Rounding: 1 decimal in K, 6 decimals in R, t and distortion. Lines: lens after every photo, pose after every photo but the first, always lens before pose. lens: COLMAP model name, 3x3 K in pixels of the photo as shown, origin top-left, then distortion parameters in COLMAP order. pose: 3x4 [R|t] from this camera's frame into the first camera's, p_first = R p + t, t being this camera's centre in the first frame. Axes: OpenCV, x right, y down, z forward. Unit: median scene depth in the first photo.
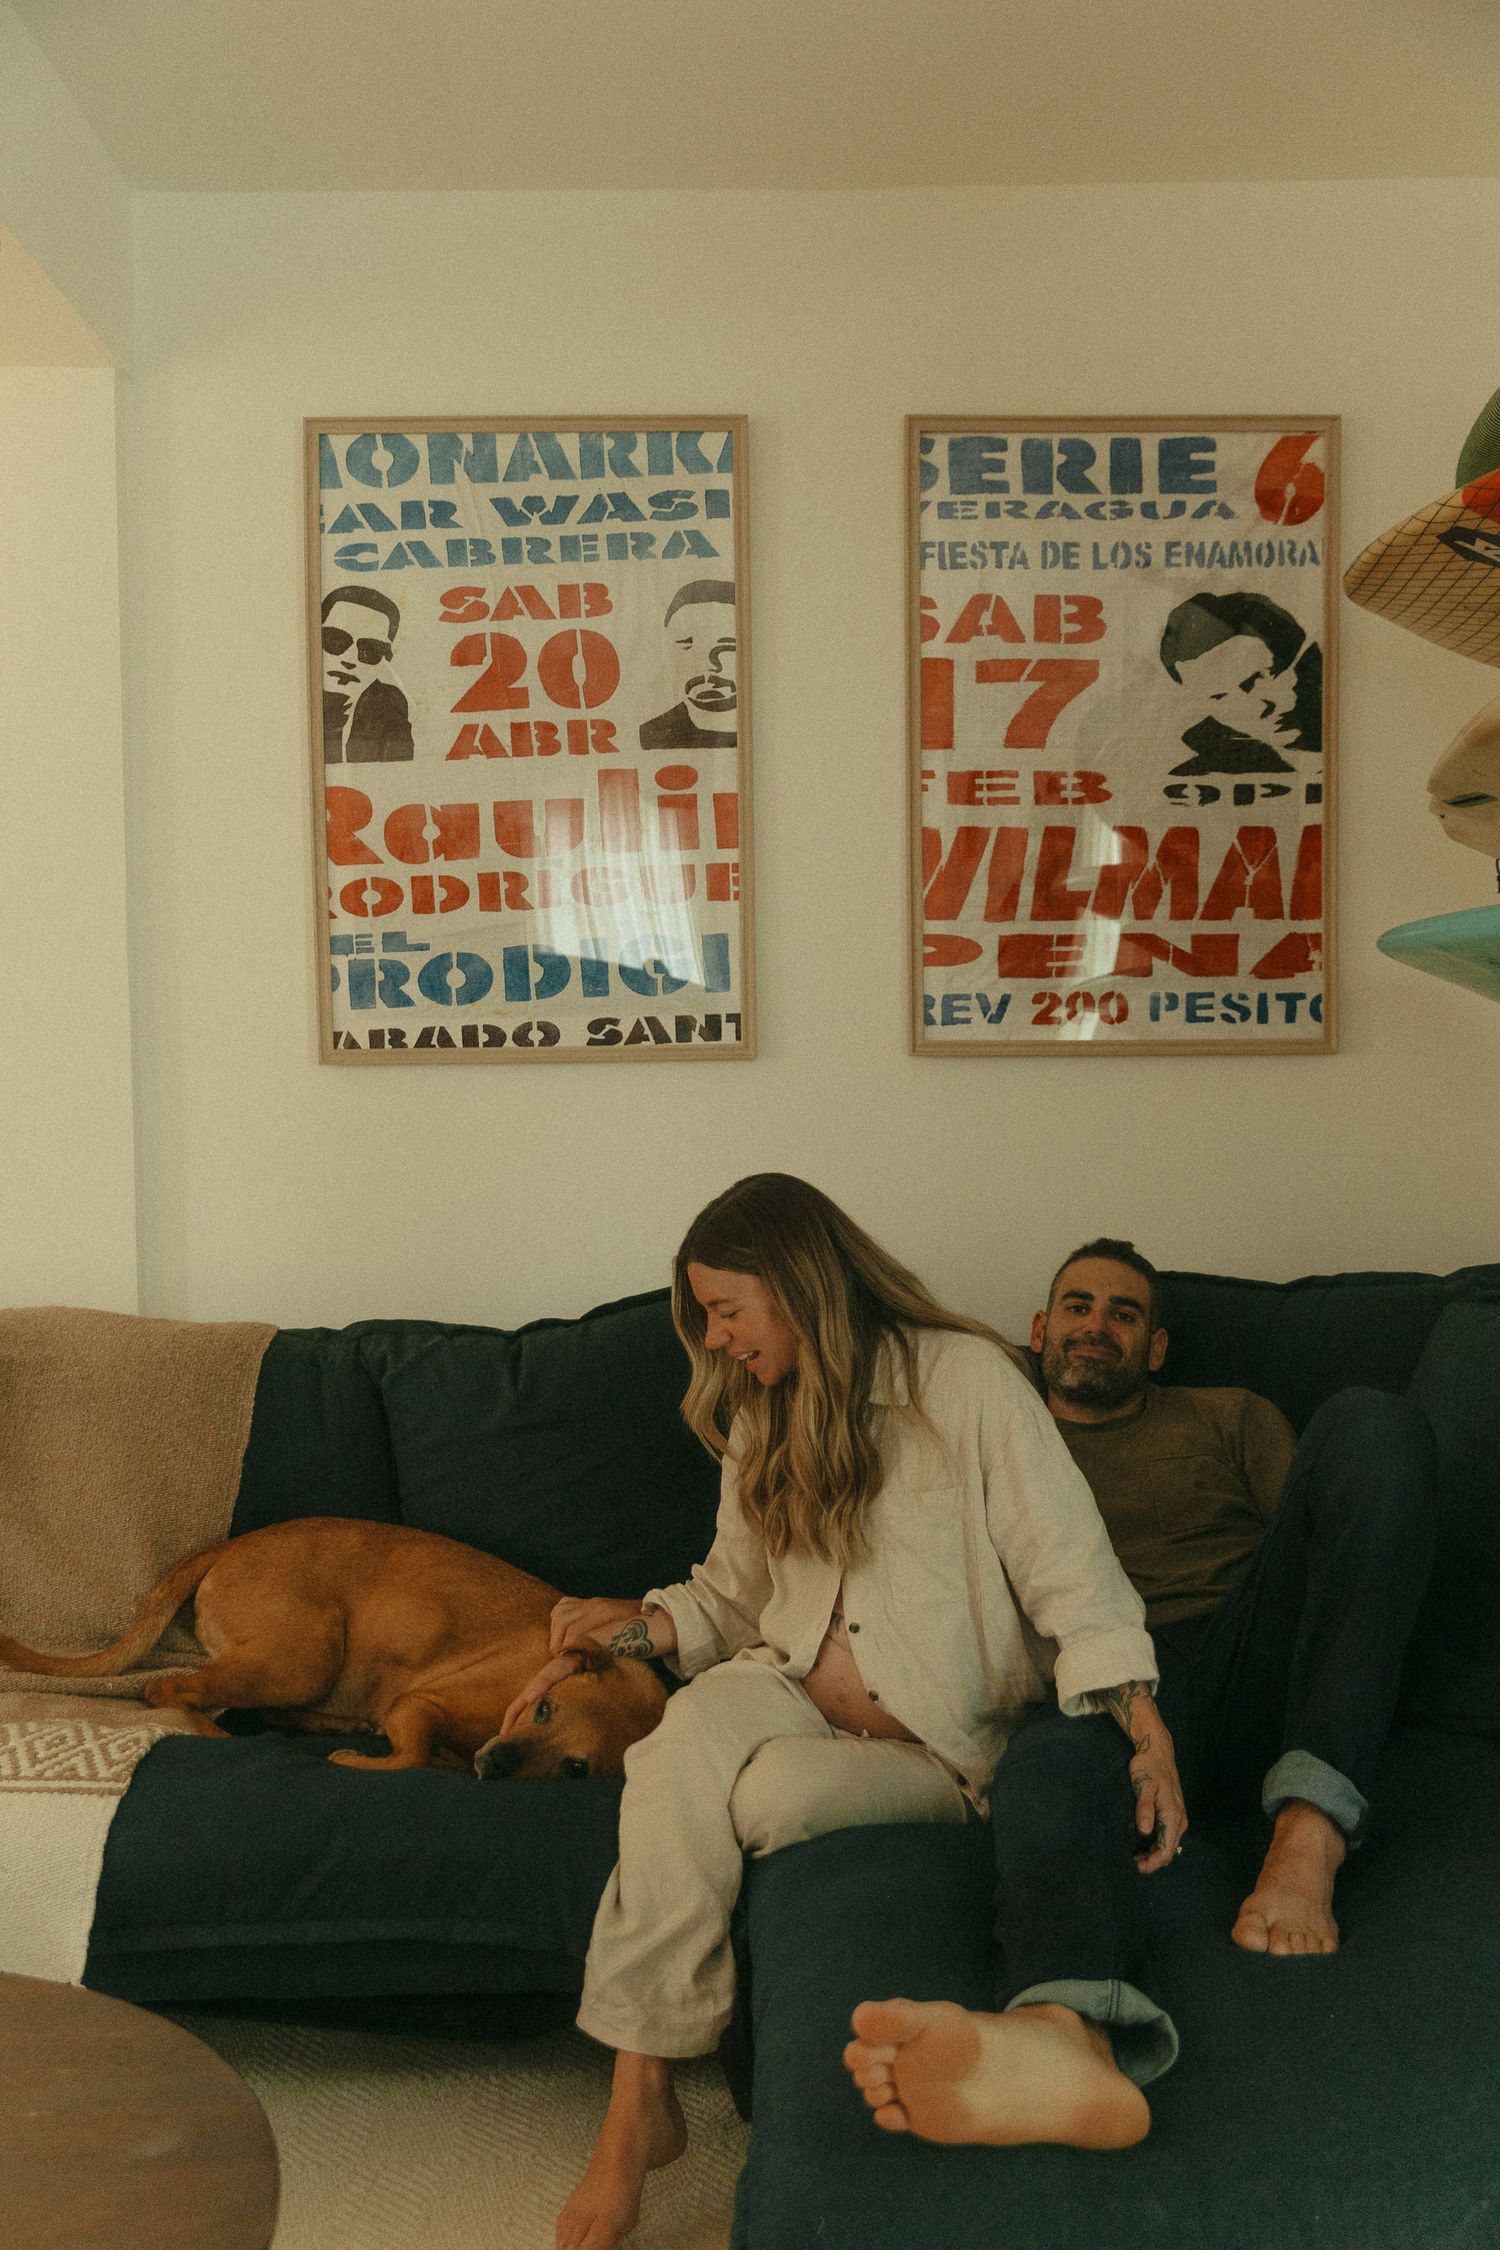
lens RADIAL K [[2130.1, 0, 751.1], [0, 2130.1, 1111.0], [0, 0, 1]] dist [0.003940, 0.000000]
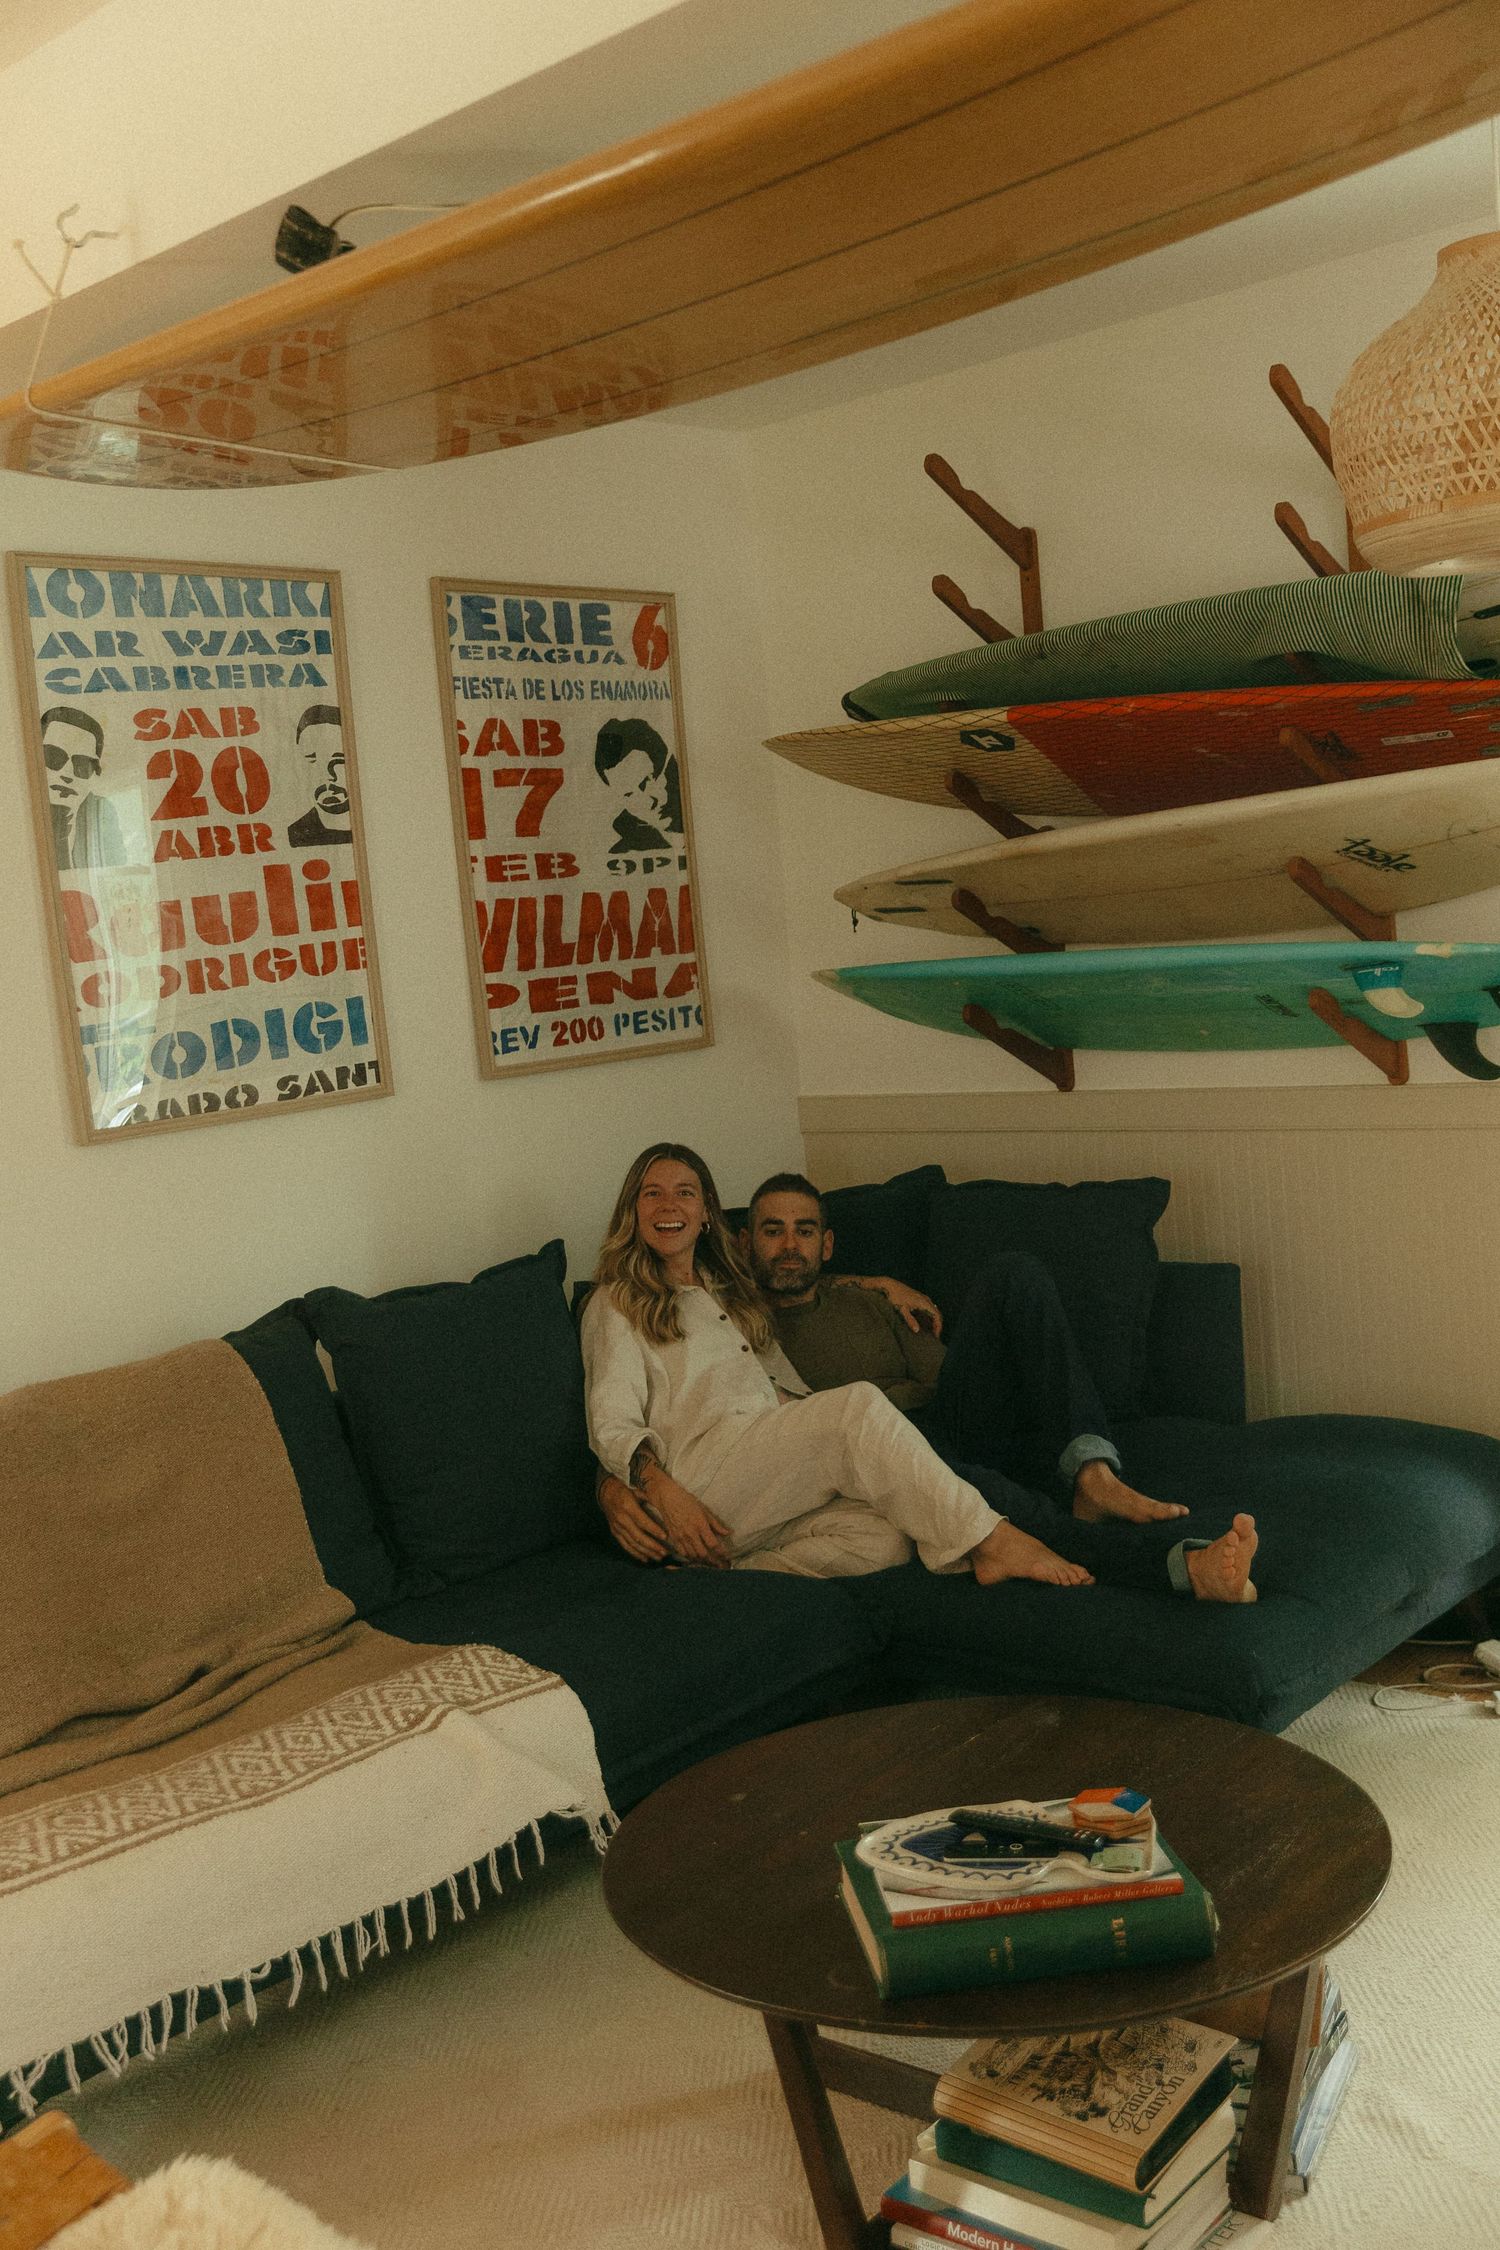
lens RADIAL K [[2154.3, 0, 750.4], [0, 2154.3, 1134.5], [0, 0, 1]] dist [0.010841, 0.000000]
pose [[0.697018, -0.125934, 0.705908, -0.736413], [0.119060, 0.991117, 0.059255, -0.051803], [-0.707100, 0.042744, 0.705820, -0.020535]]
